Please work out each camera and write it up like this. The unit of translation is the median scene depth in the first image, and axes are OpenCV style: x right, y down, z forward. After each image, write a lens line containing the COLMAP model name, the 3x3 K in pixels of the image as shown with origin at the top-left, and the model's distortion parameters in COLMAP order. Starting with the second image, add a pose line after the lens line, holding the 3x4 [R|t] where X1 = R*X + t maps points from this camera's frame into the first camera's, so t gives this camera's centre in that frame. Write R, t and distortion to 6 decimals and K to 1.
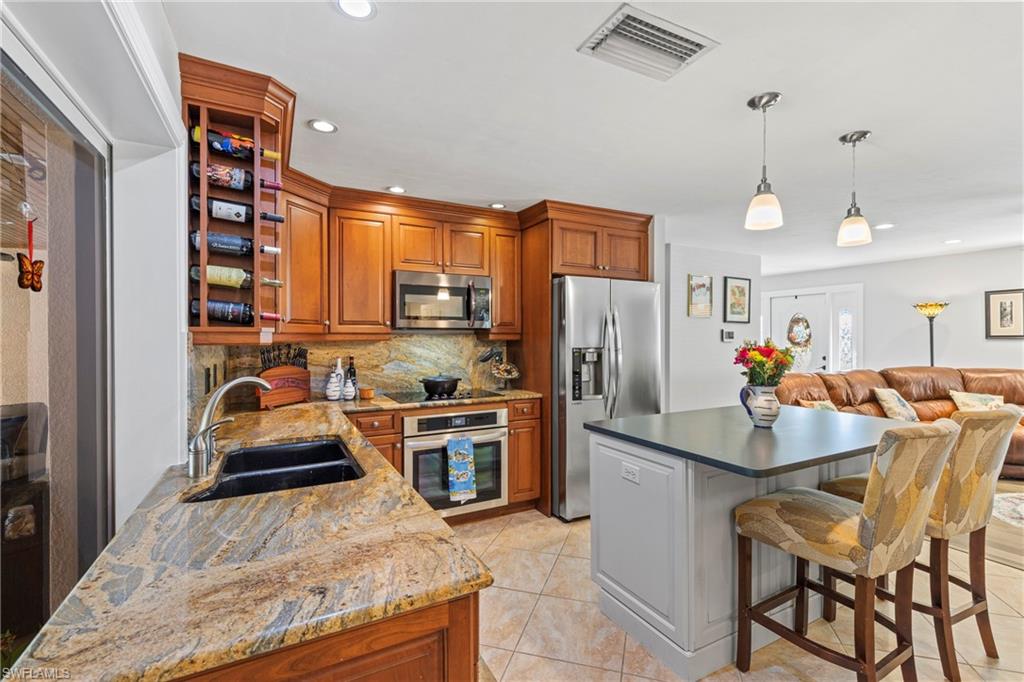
lens RADIAL K [[461.1, 0, 518.3], [0, 461.1, 338.1], [0, 0, 1]] dist [0.000078, -0.000507]
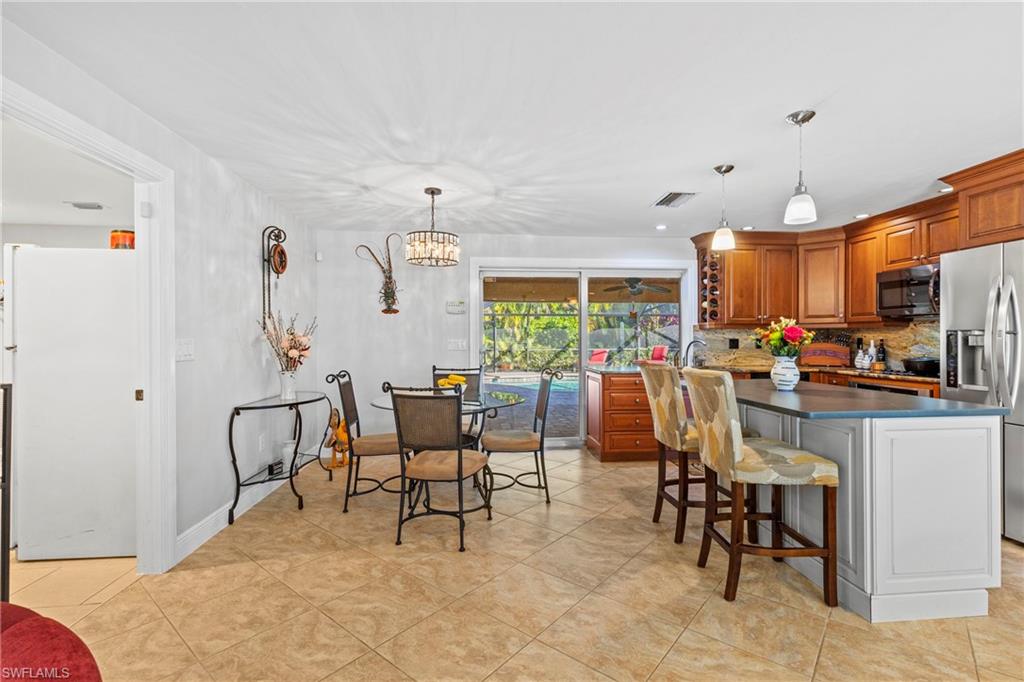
lens RADIAL K [[459.4, 0, 520.0], [0, 459.4, 341.5], [0, 0, 1]] dist [0.001835, -0.000360]
pose [[-0.389689, 0.008675, -0.920906, 1.305552], [0.002331, 0.999962, 0.008434, 0.033679], [0.920944, 0.001140, -0.389694, 0.564813]]
